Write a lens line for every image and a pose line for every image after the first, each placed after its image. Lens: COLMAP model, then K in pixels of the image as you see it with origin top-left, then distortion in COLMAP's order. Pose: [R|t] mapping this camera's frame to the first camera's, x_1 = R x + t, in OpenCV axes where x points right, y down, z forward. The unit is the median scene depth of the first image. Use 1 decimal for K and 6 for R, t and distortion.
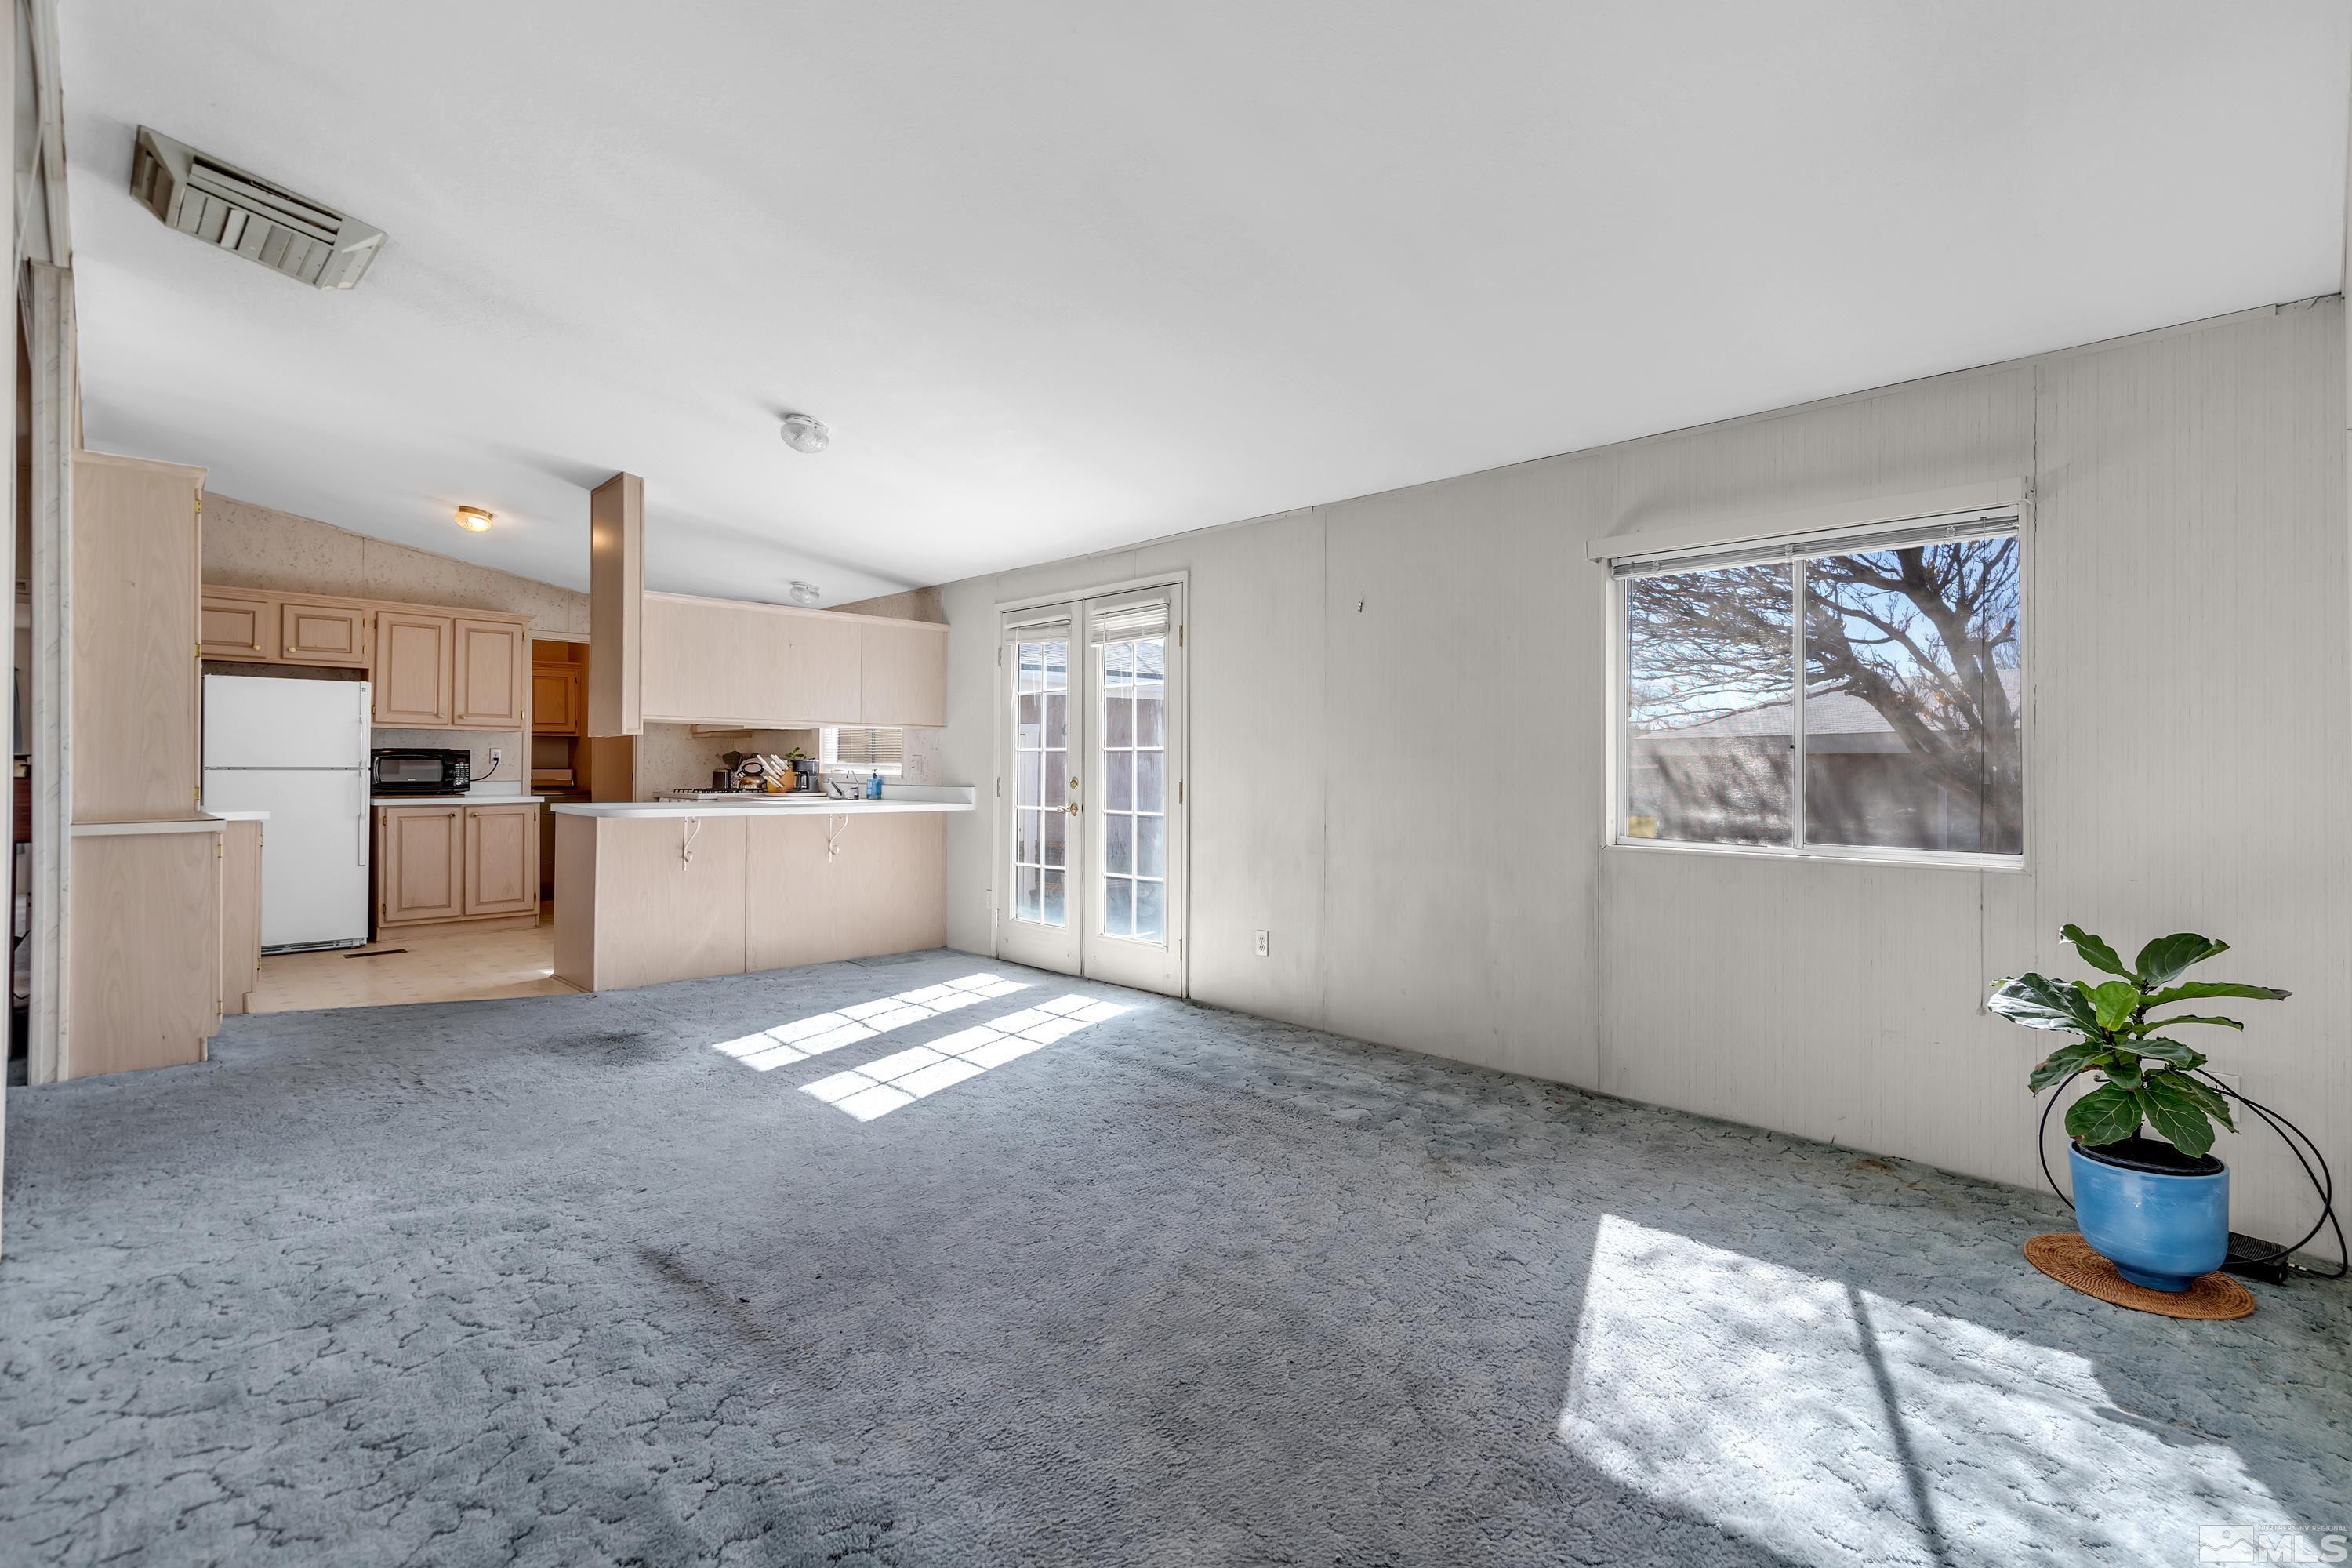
lens RADIAL K [[1102.8, 0, 1223.6], [0, 1102.8, 759.6], [0, 0, 1]] dist [0.000956, 0.000076]
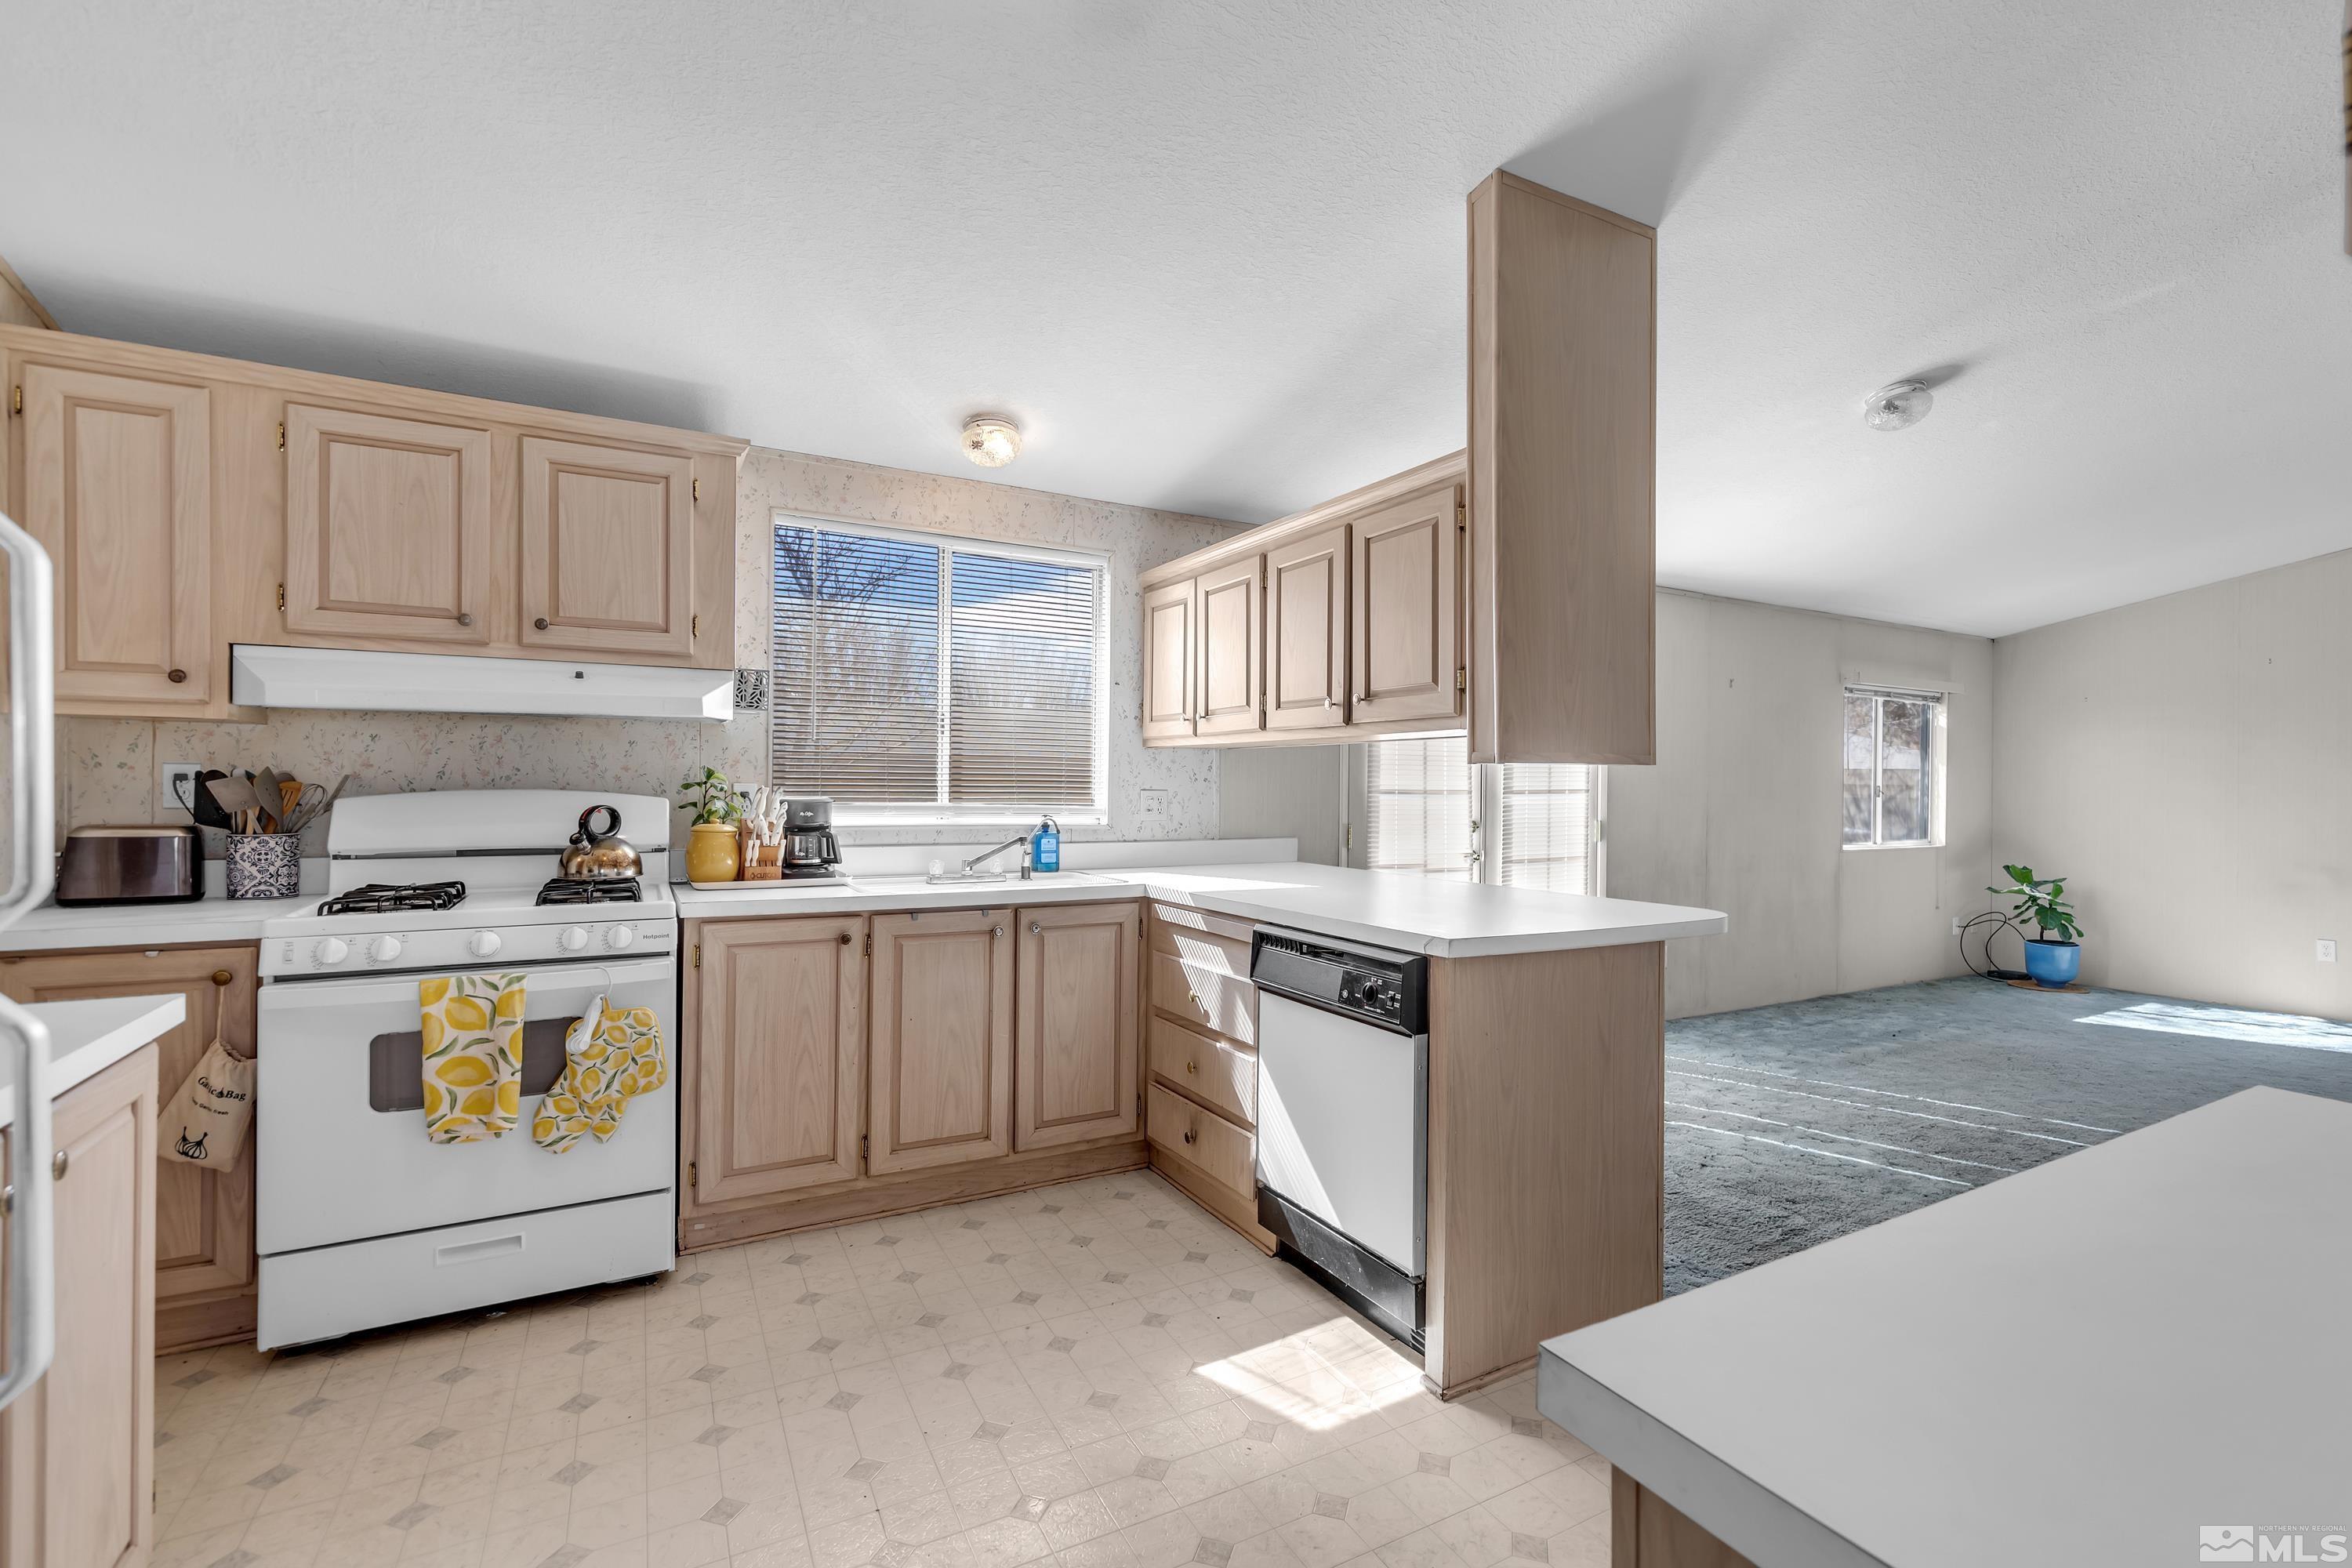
lens RADIAL K [[1039.4, 0, 1215.0], [0, 1039.4, 784.5], [0, 0, 1]] dist [0.001409, 0.000220]
pose [[0.279537, -0.003262, 0.960129, -0.815723], [-0.015558, 0.999848, 0.007926, -0.011853], [-0.960009, -0.017154, 0.279444, 0.824125]]
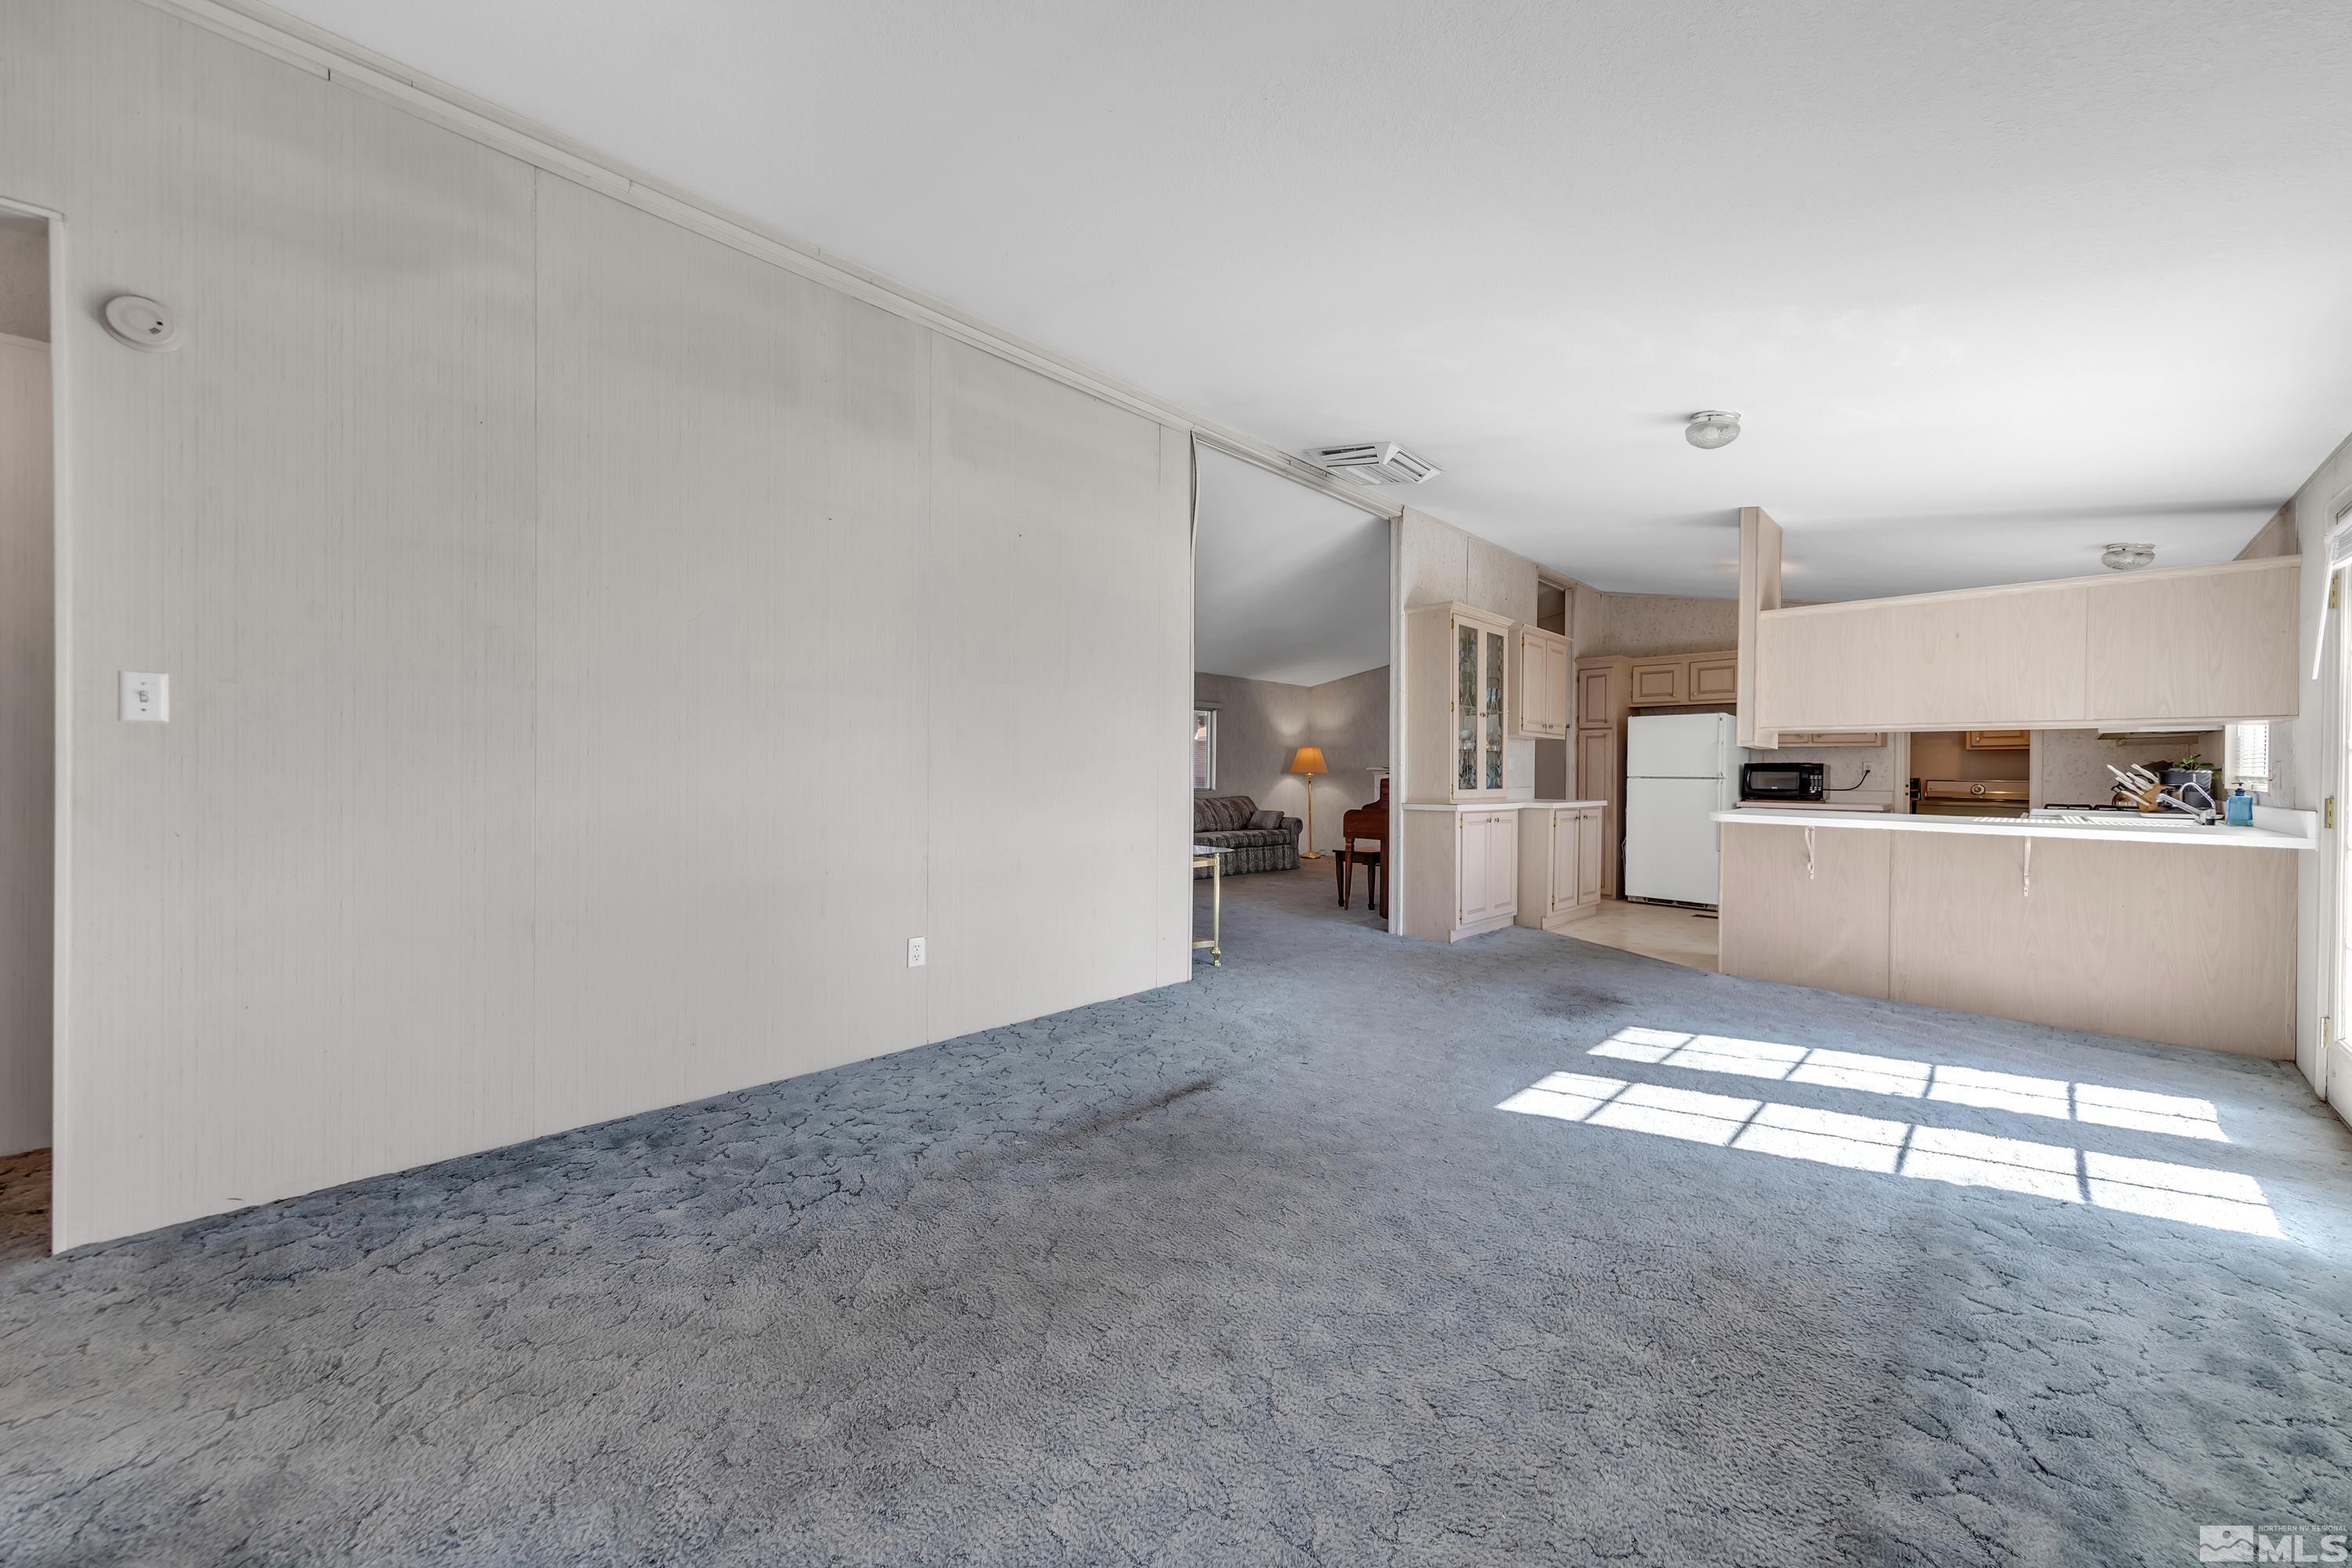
lens RADIAL K [[840.3, 0, 1188.2], [0, 840.3, 774.5], [0, 0, 1]] dist [0.000194, -0.000007]
pose [[-0.013766, -0.001004, -0.999905, 0.237439], [-0.002707, 0.999996, -0.000967, 0.006125], [0.999902, 0.002694, -0.013769, 0.357913]]
